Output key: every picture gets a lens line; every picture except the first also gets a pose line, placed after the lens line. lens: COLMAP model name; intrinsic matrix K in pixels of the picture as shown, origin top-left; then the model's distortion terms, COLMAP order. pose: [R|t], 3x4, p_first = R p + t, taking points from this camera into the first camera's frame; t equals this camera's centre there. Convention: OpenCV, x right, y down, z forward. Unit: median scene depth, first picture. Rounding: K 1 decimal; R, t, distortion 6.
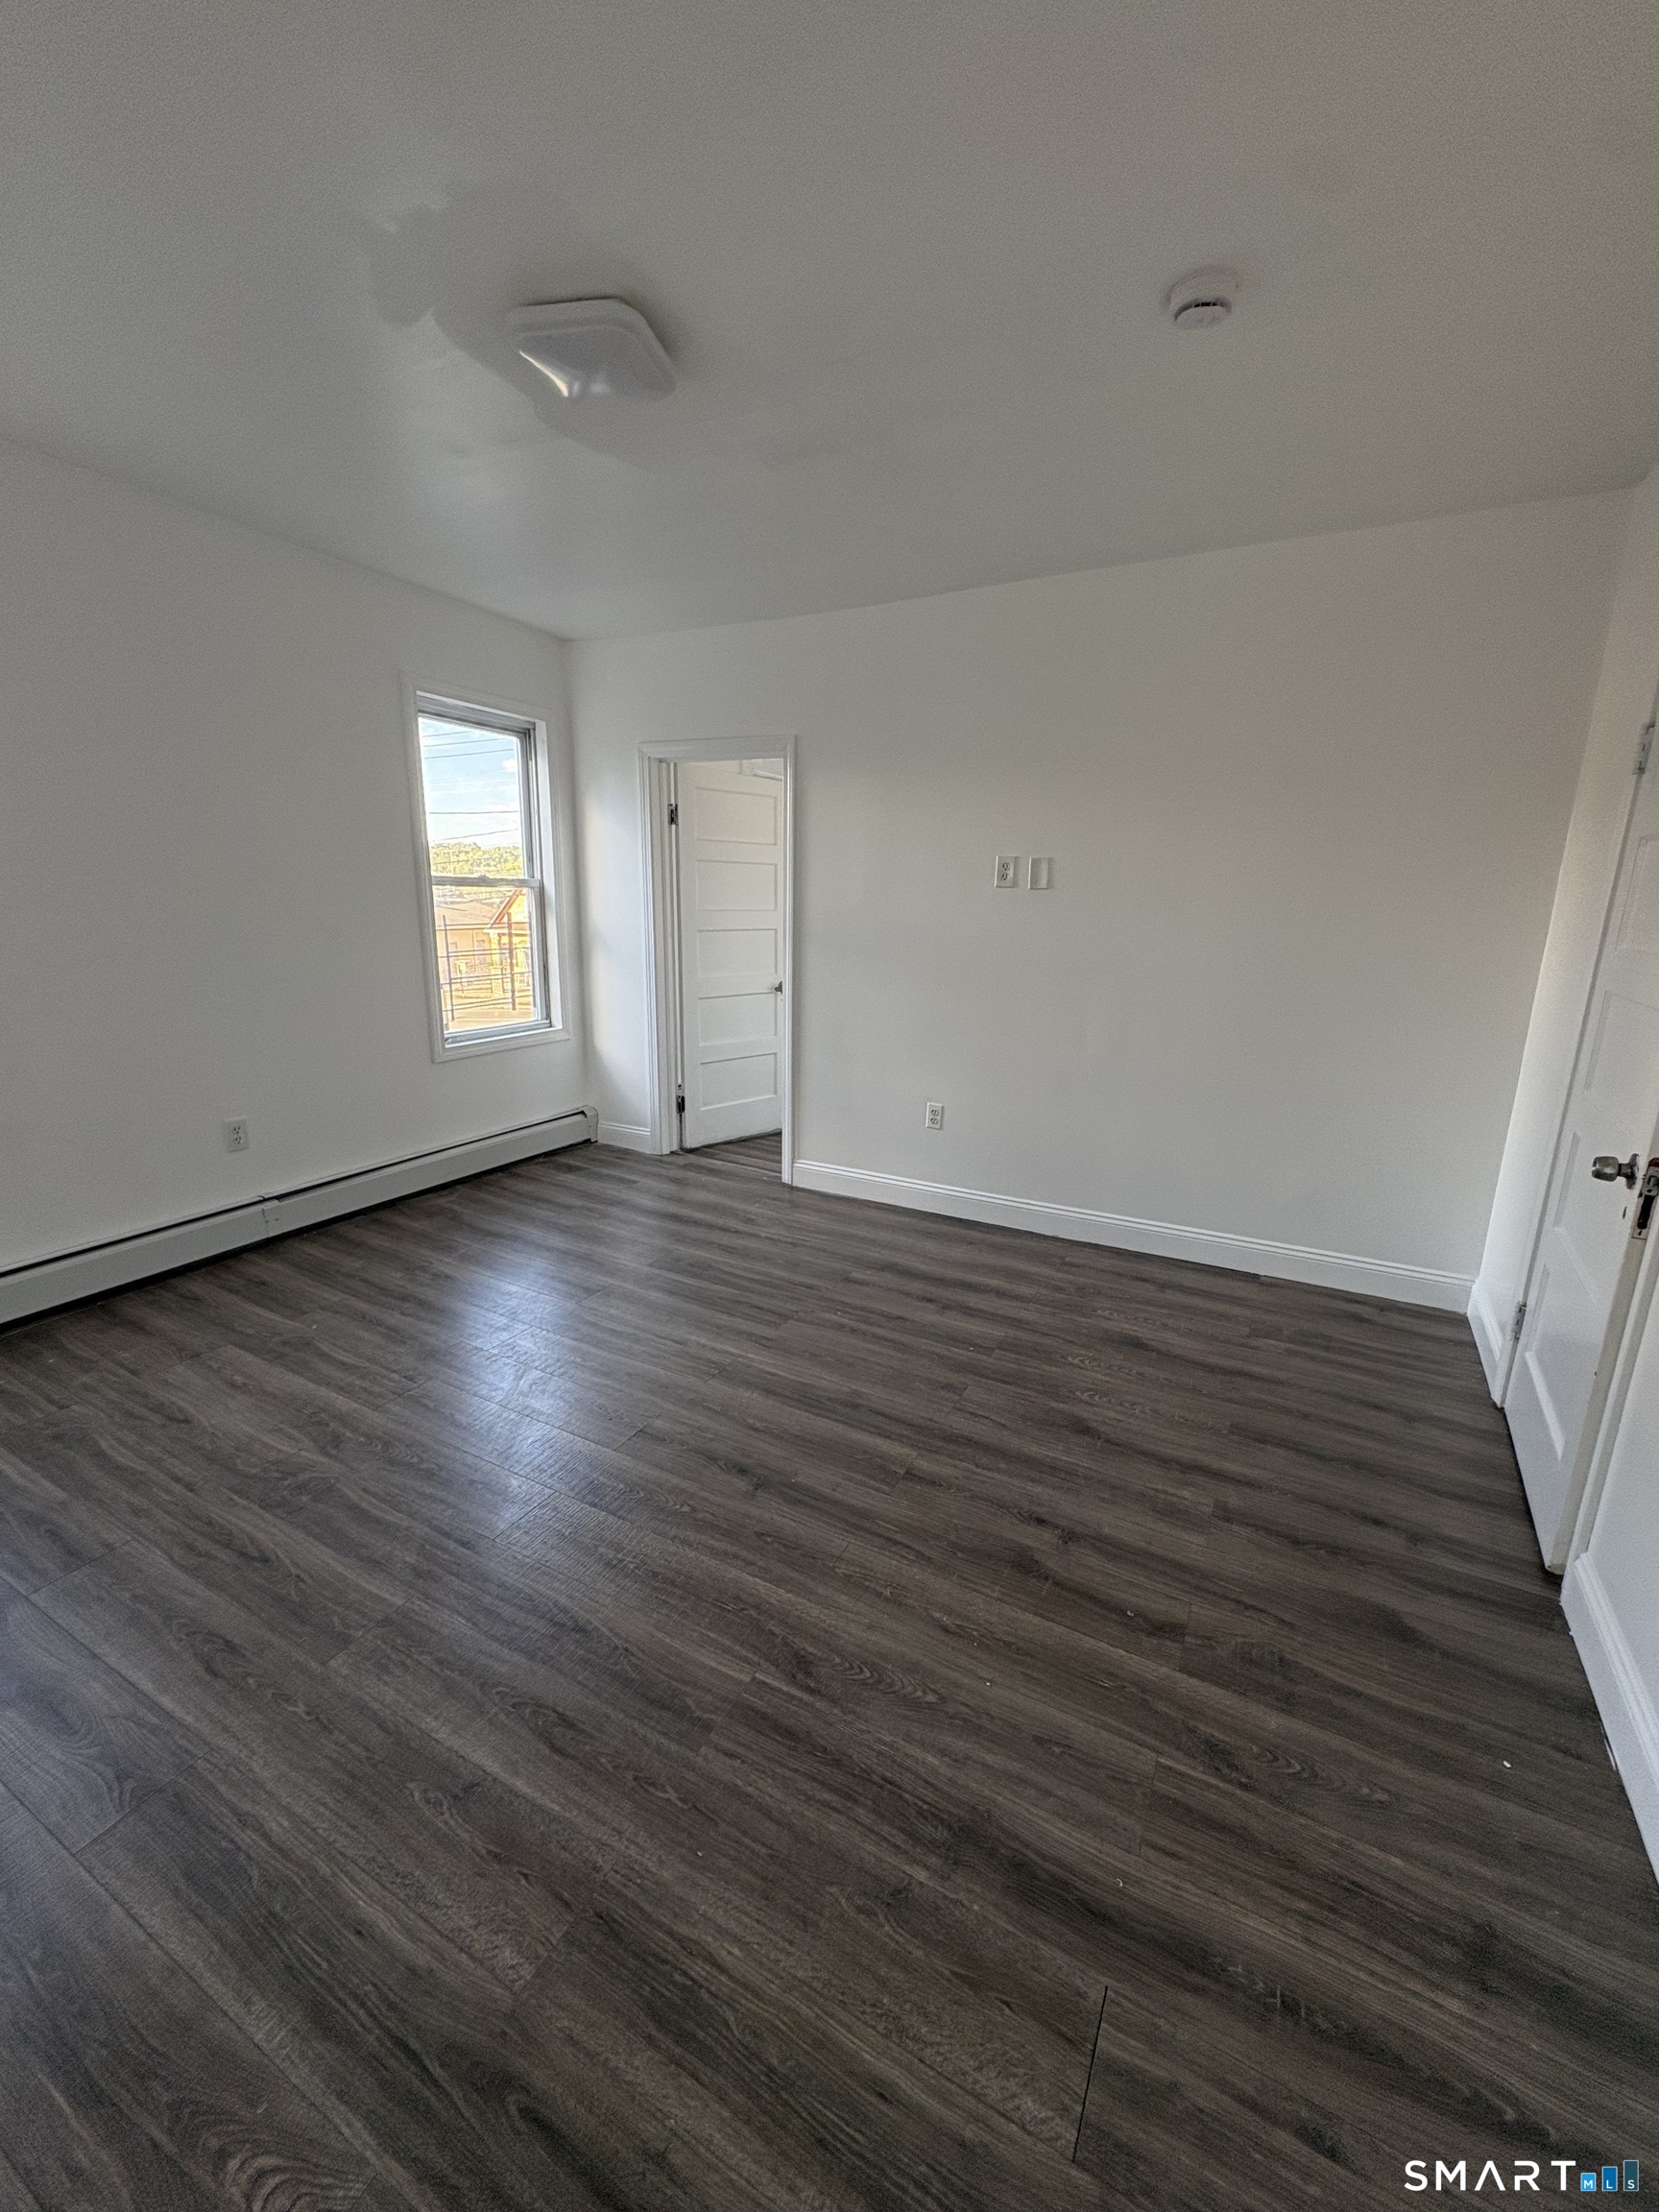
lens RADIAL K [[888.4, 0, 831.1], [0, 888.4, 1106.1], [0, 0, 1]] dist [-0.003175, 0.000060]
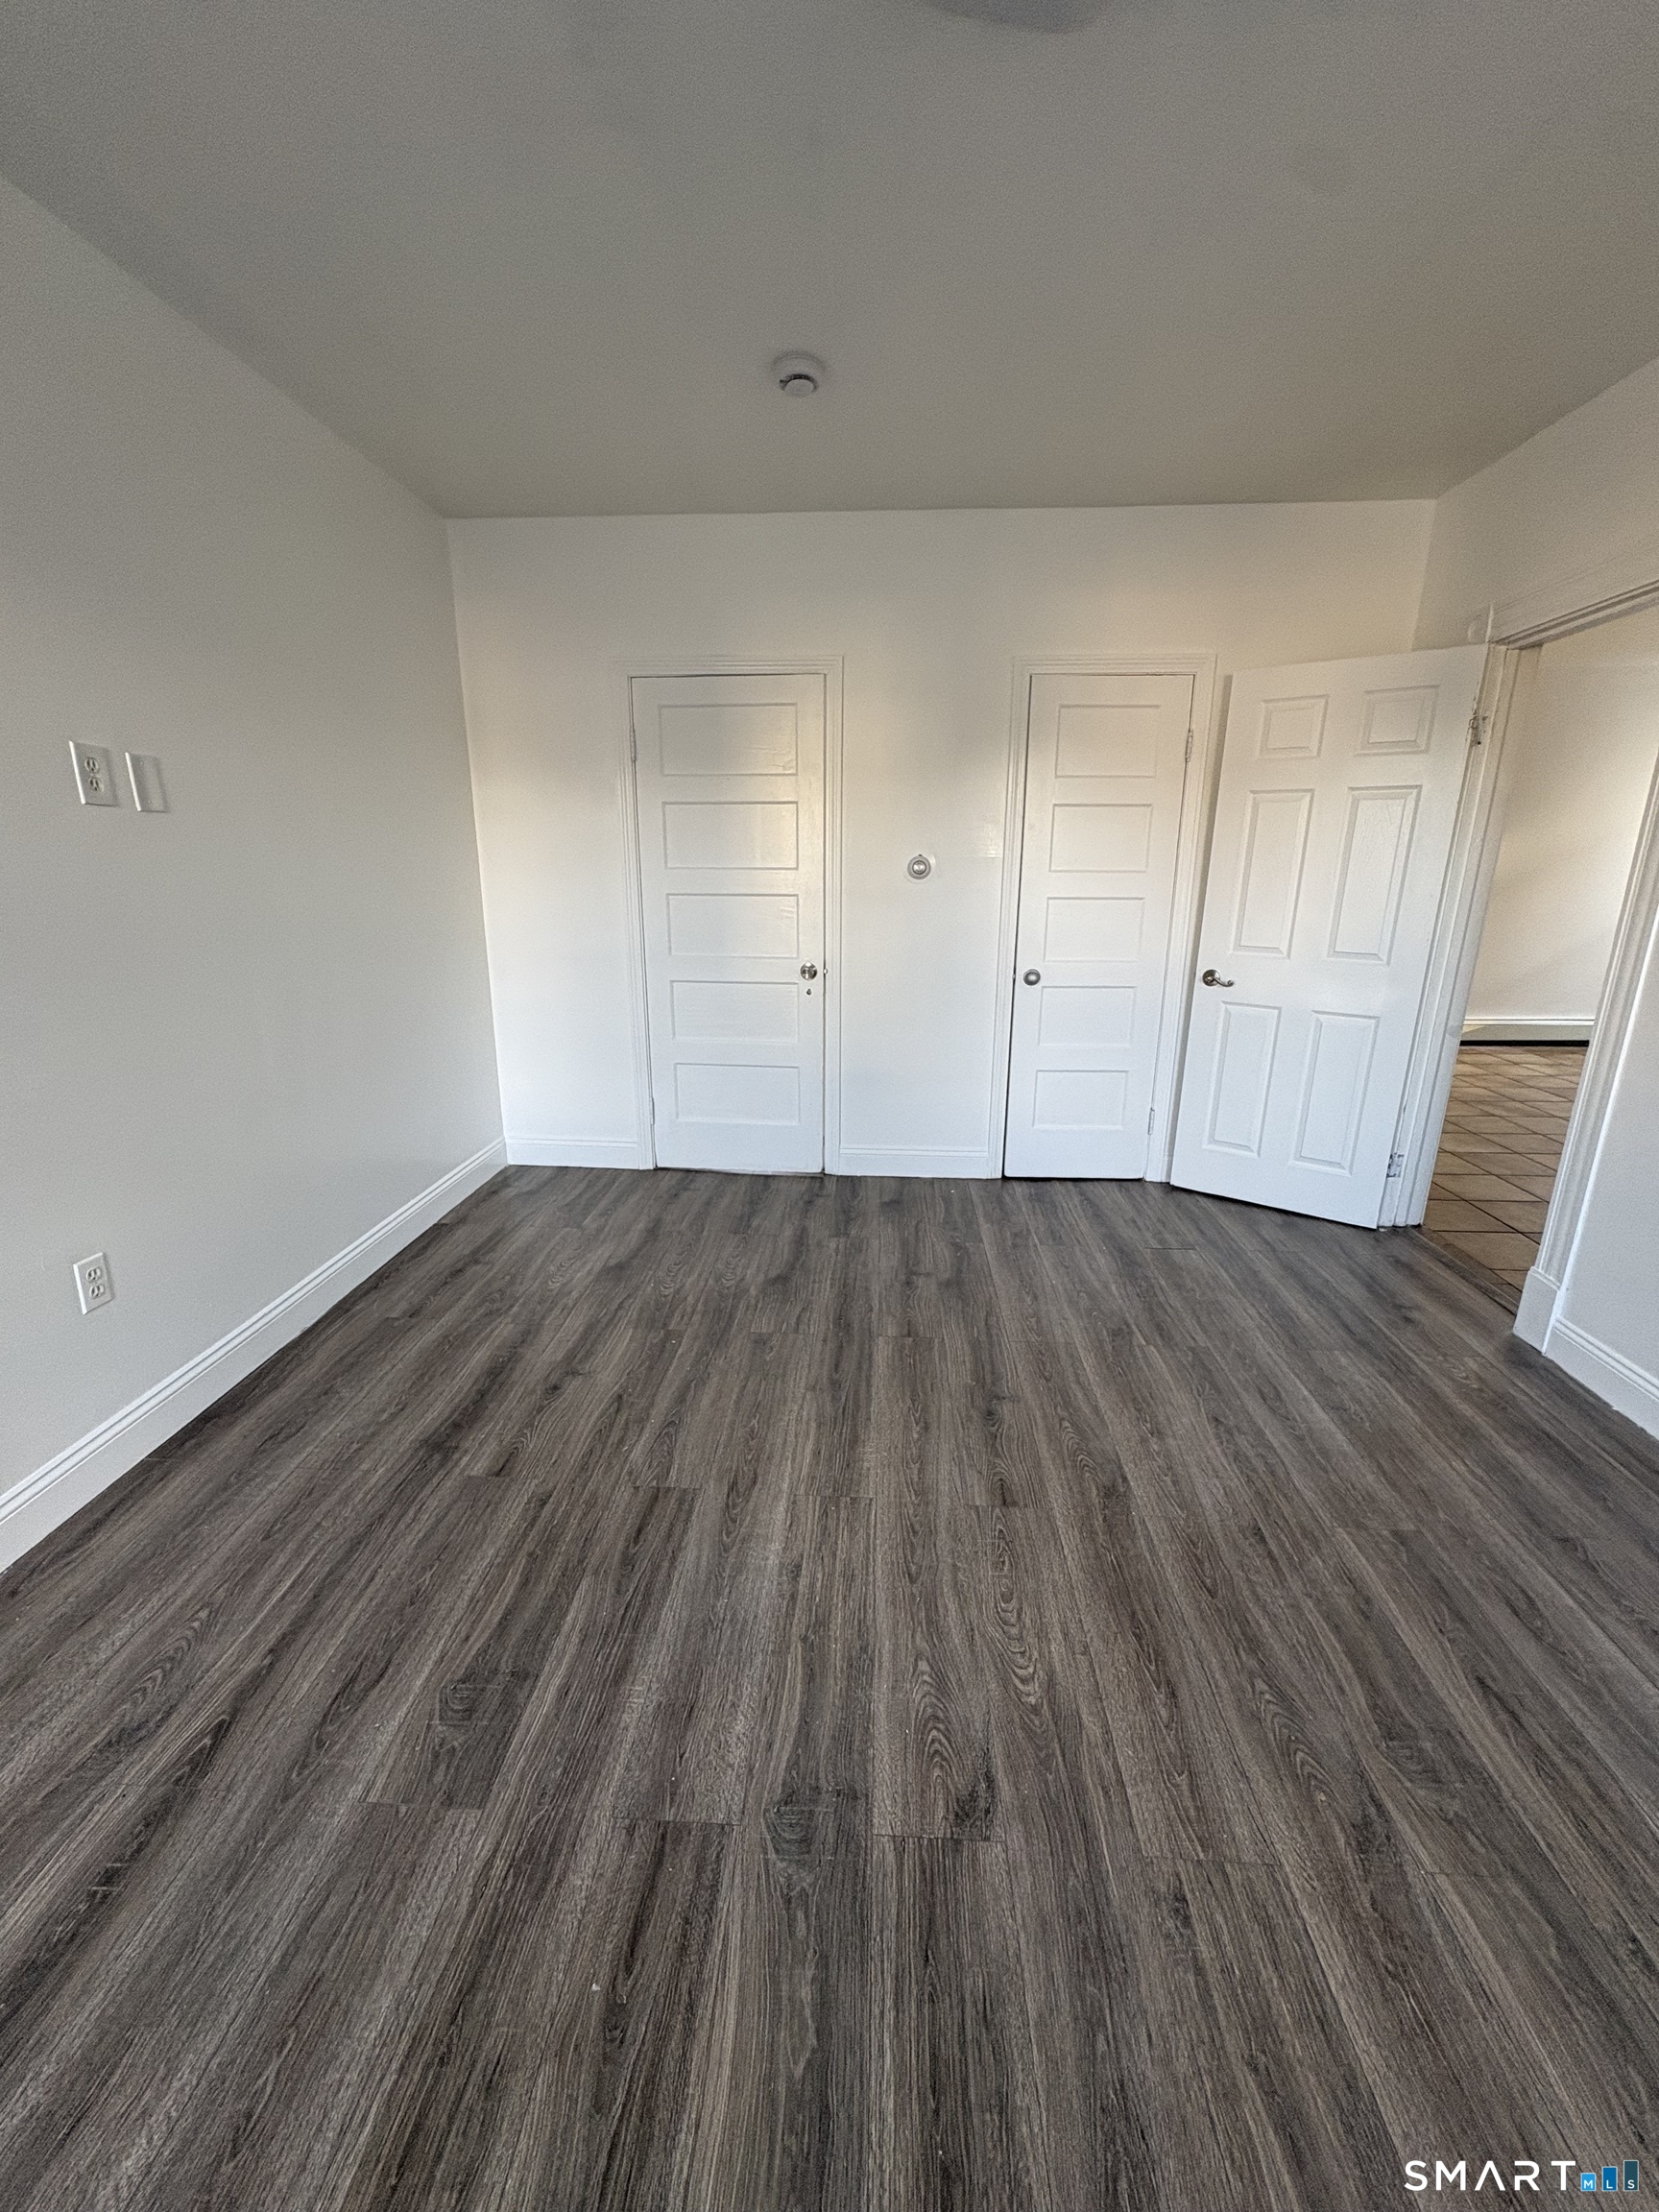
lens RADIAL K [[888.4, 0, 829.3], [0, 888.4, 1112.8], [0, 0, 1]] dist [-0.003175, 0.000060]
pose [[-0.429800, -0.264810, 0.863219, -0.740645], [0.193657, 0.906744, 0.374584, -0.290596], [-0.881912, 0.328164, -0.338436, 1.279186]]
